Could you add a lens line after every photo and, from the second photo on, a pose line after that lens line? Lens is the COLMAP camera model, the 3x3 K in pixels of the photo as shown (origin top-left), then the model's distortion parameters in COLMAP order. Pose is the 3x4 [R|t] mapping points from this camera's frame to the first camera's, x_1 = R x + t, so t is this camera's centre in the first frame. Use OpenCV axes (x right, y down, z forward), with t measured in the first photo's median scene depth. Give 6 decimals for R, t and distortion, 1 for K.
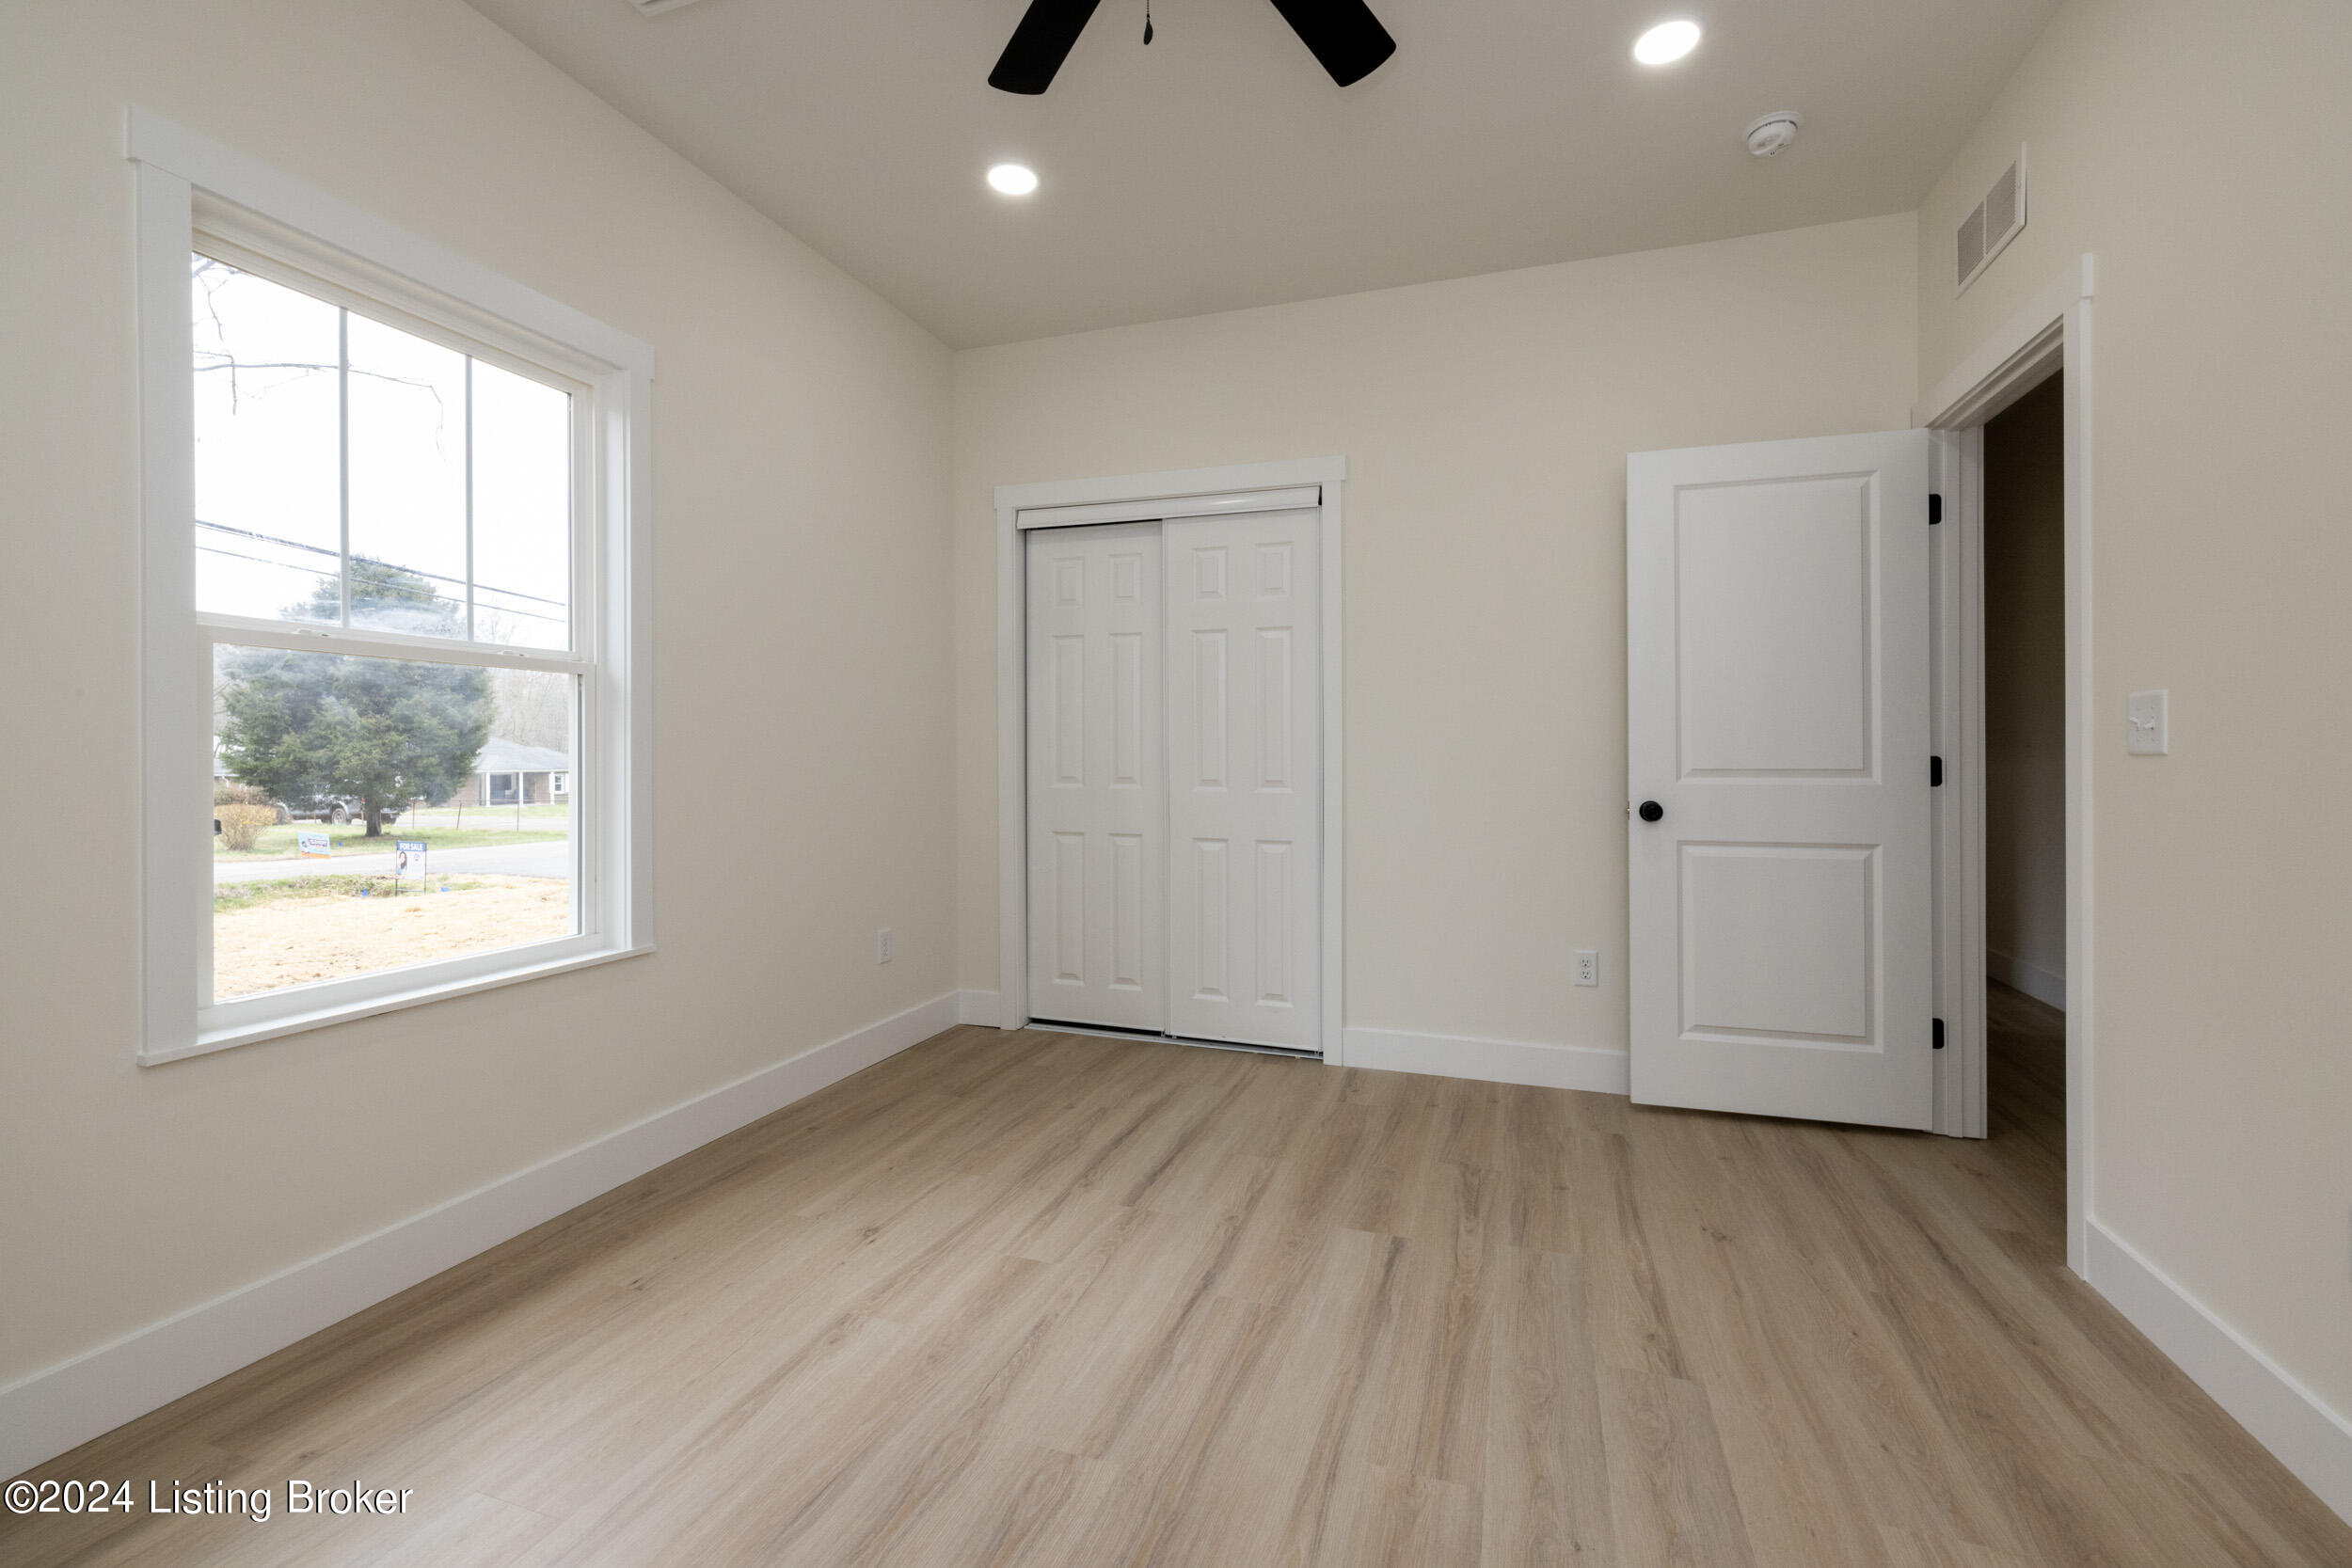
lens RADIAL K [[1019.7, 0, 1182.9], [0, 1019.7, 741.2], [0, 0, 1]] dist [0.004214, 0.000493]
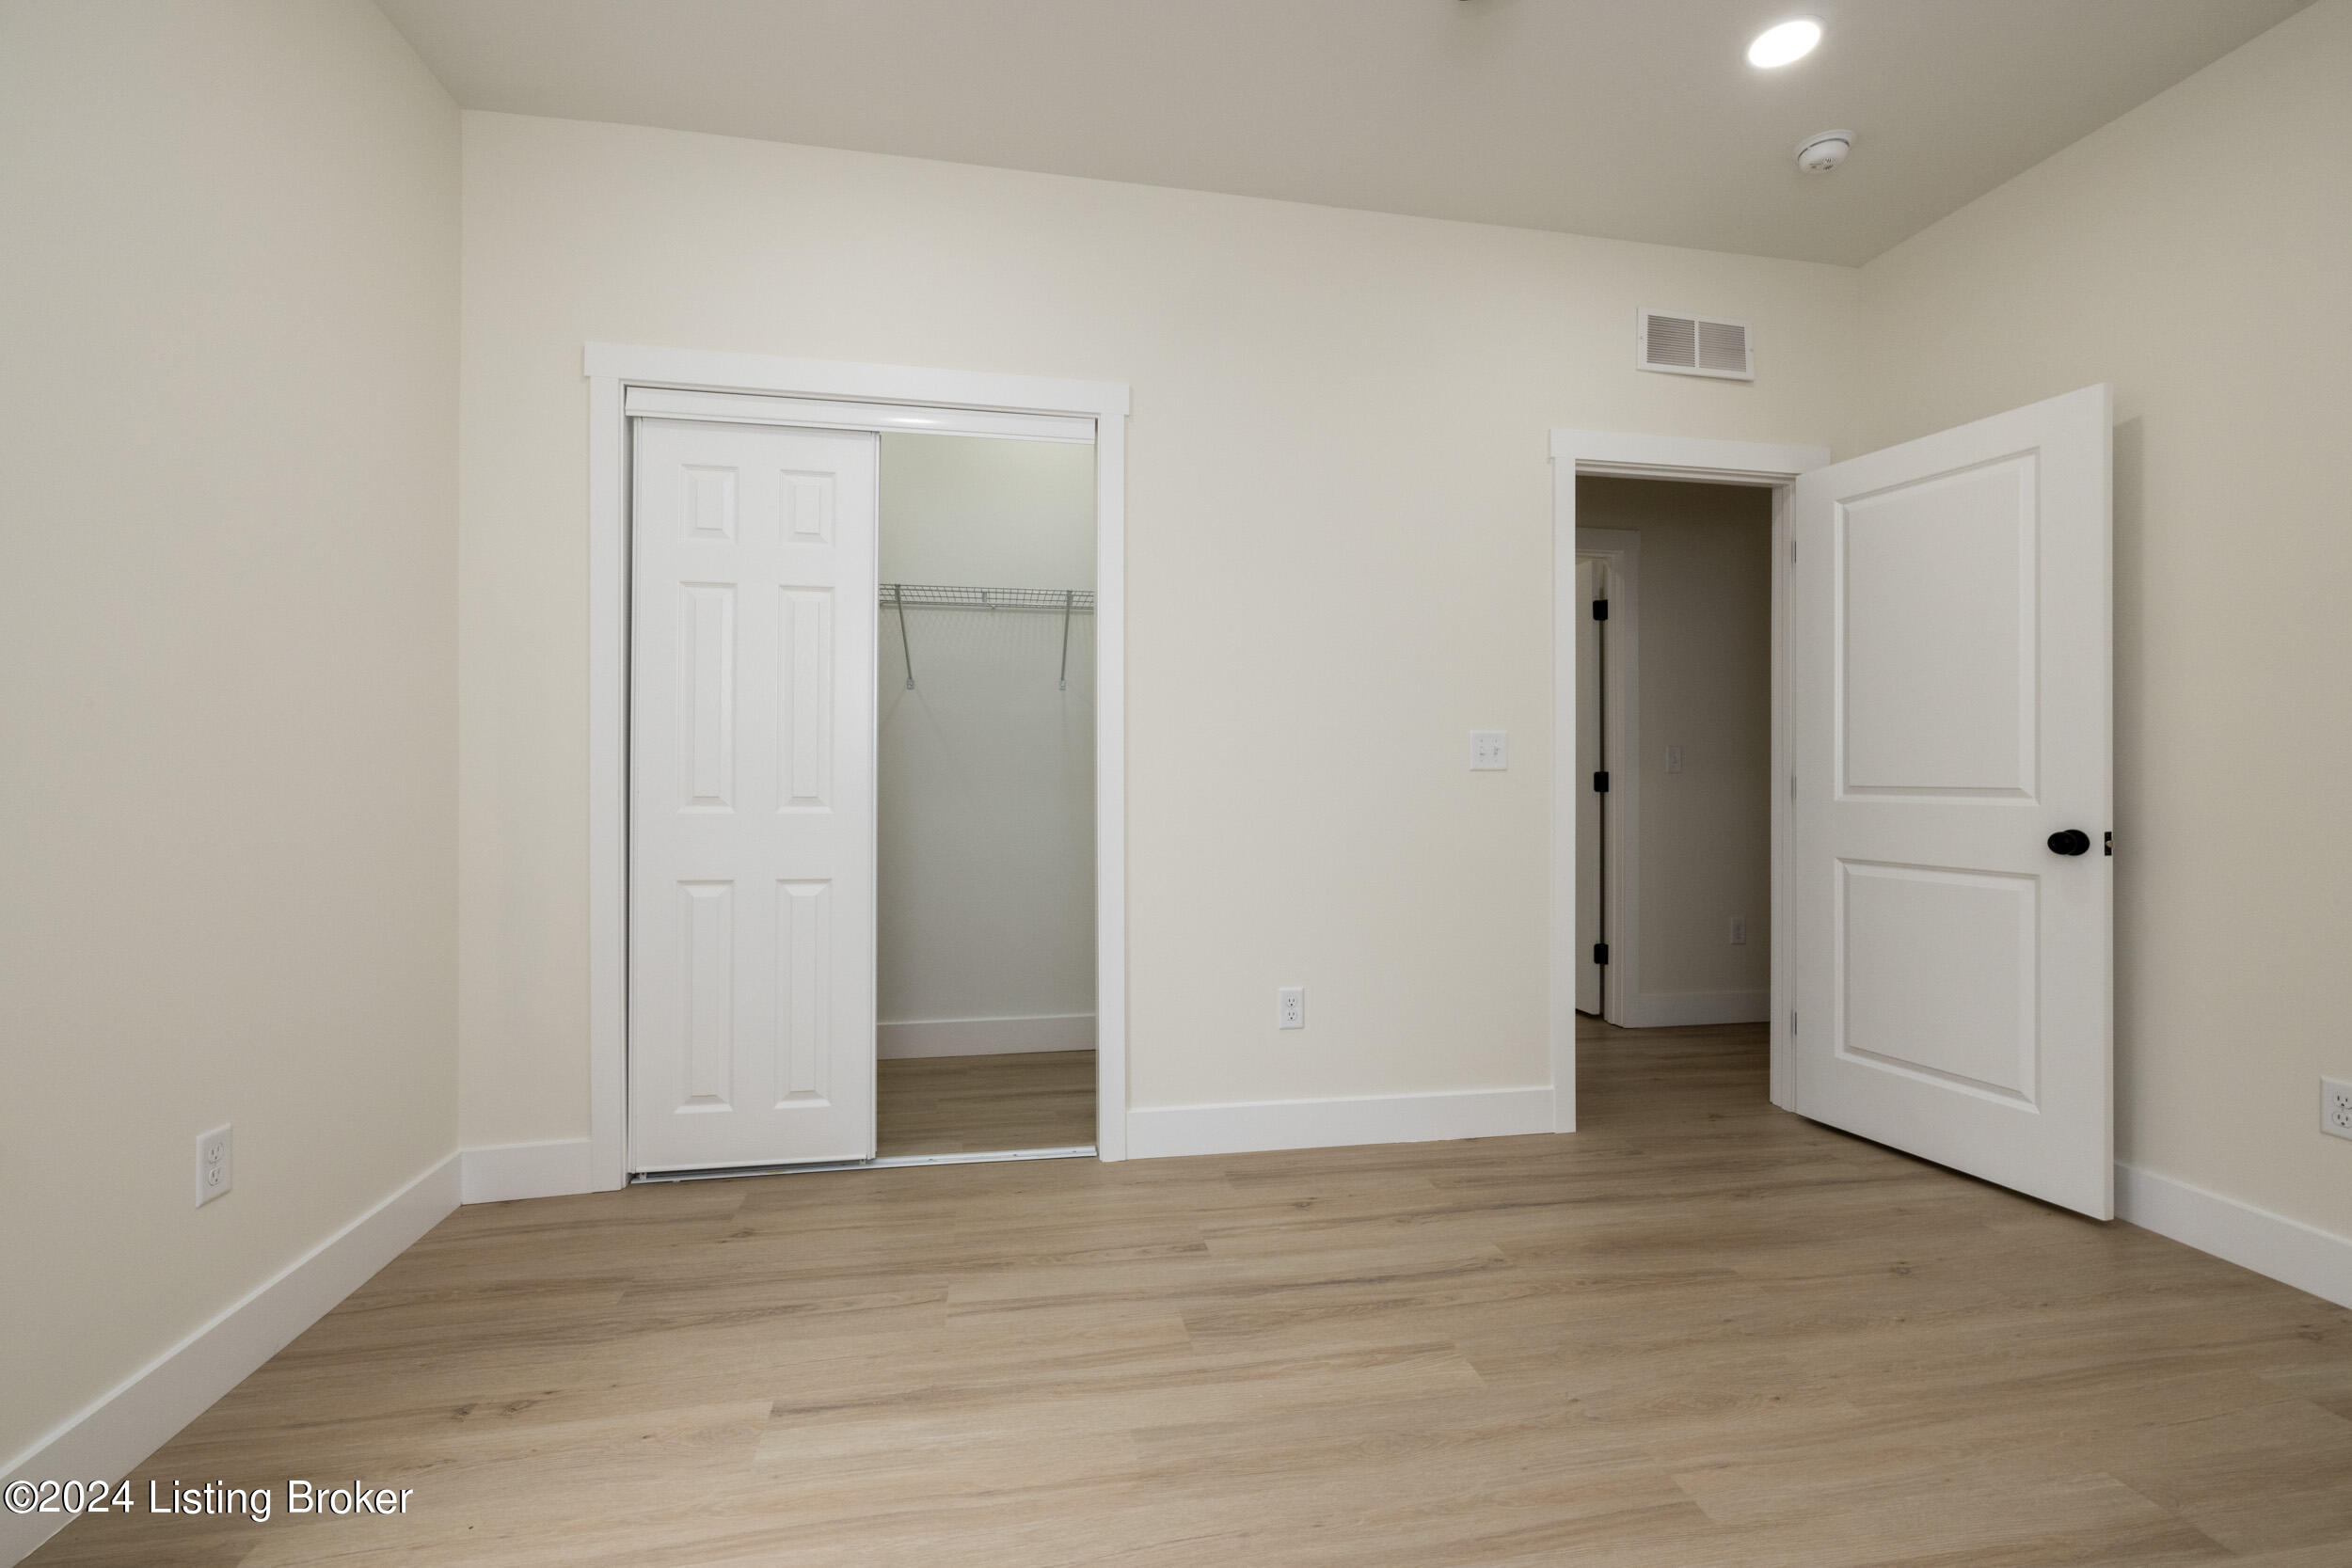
lens RADIAL K [[1297.7, 0, 1208.3], [0, 1297.7, 721.3], [0, 0, 1]] dist [0.013490, 0.000186]
pose [[0.841801, 0.016631, 0.539532, -0.293582], [-0.008085, 0.999802, -0.018204, -0.001409], [-0.539728, 0.010962, 0.841768, 0.109405]]
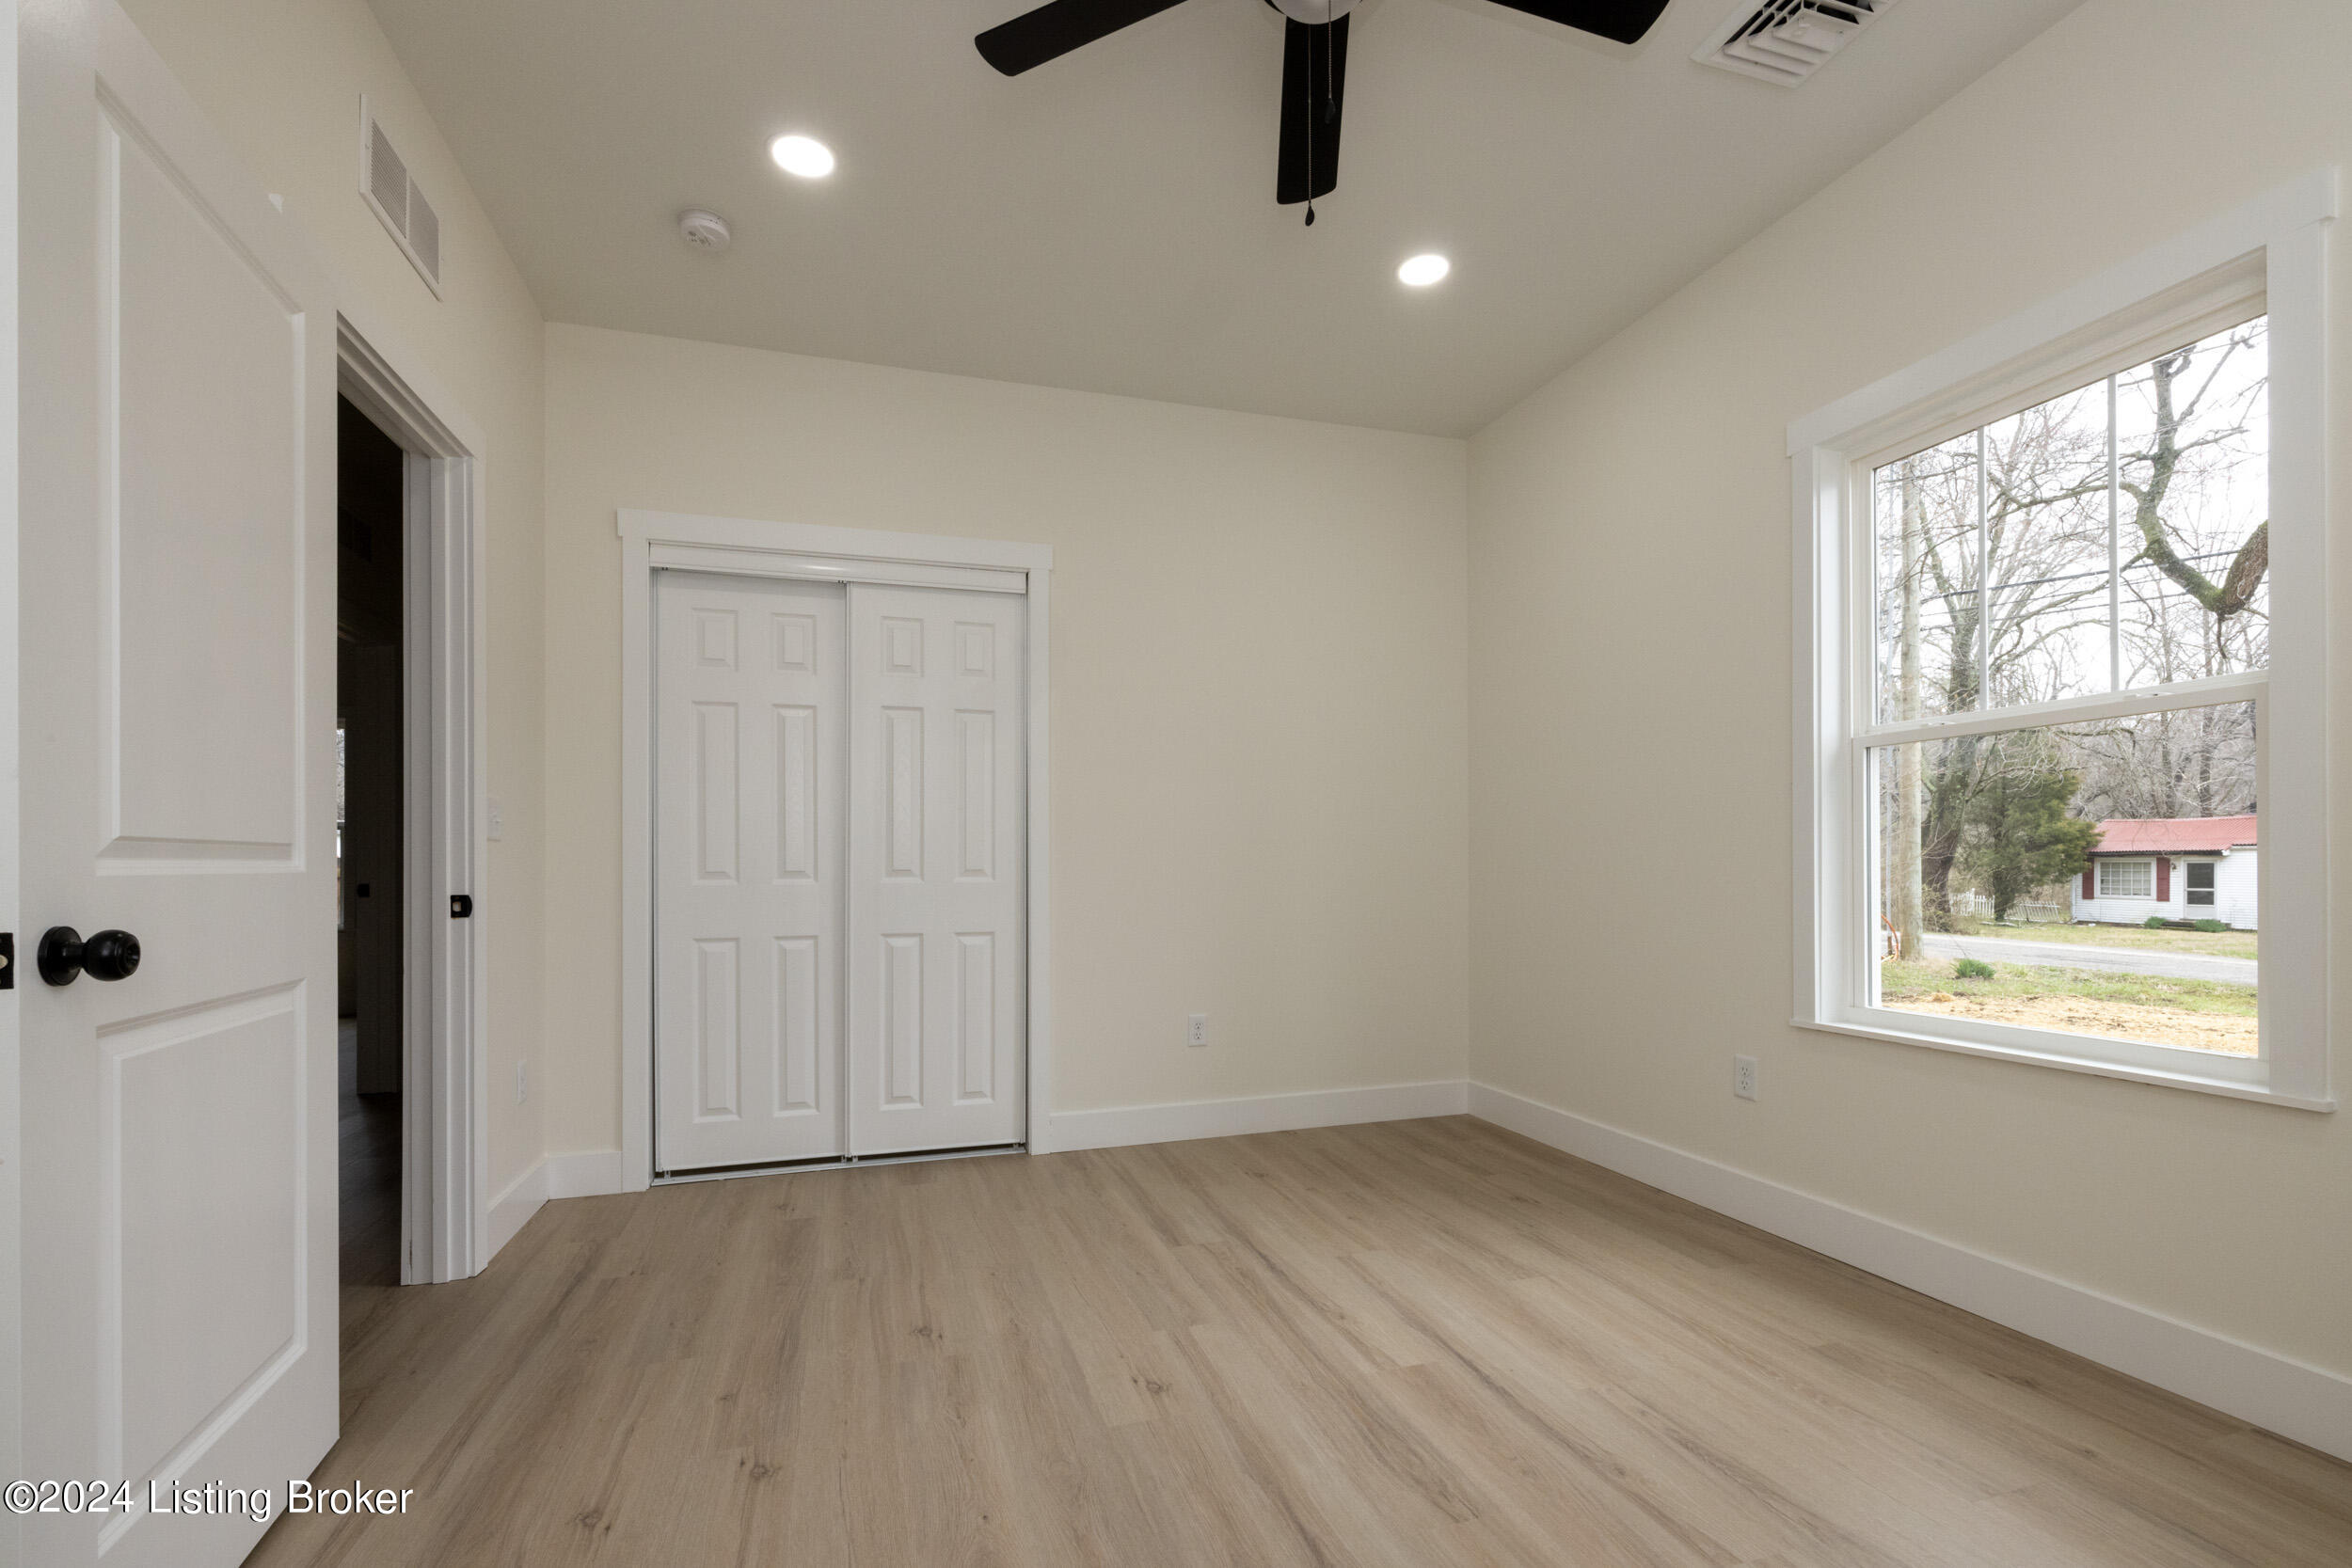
lens RADIAL K [[1019.7, 0, 1135.8], [0, 1019.7, 825.0], [0, 0, 1]] dist [0.004214, 0.000493]
pose [[0.803238, 0.001640, 0.595656, -0.334987], [0.000102, 0.999996, -0.002890, -0.001491], [-0.595658, 0.002382, 0.803235, 0.125247]]
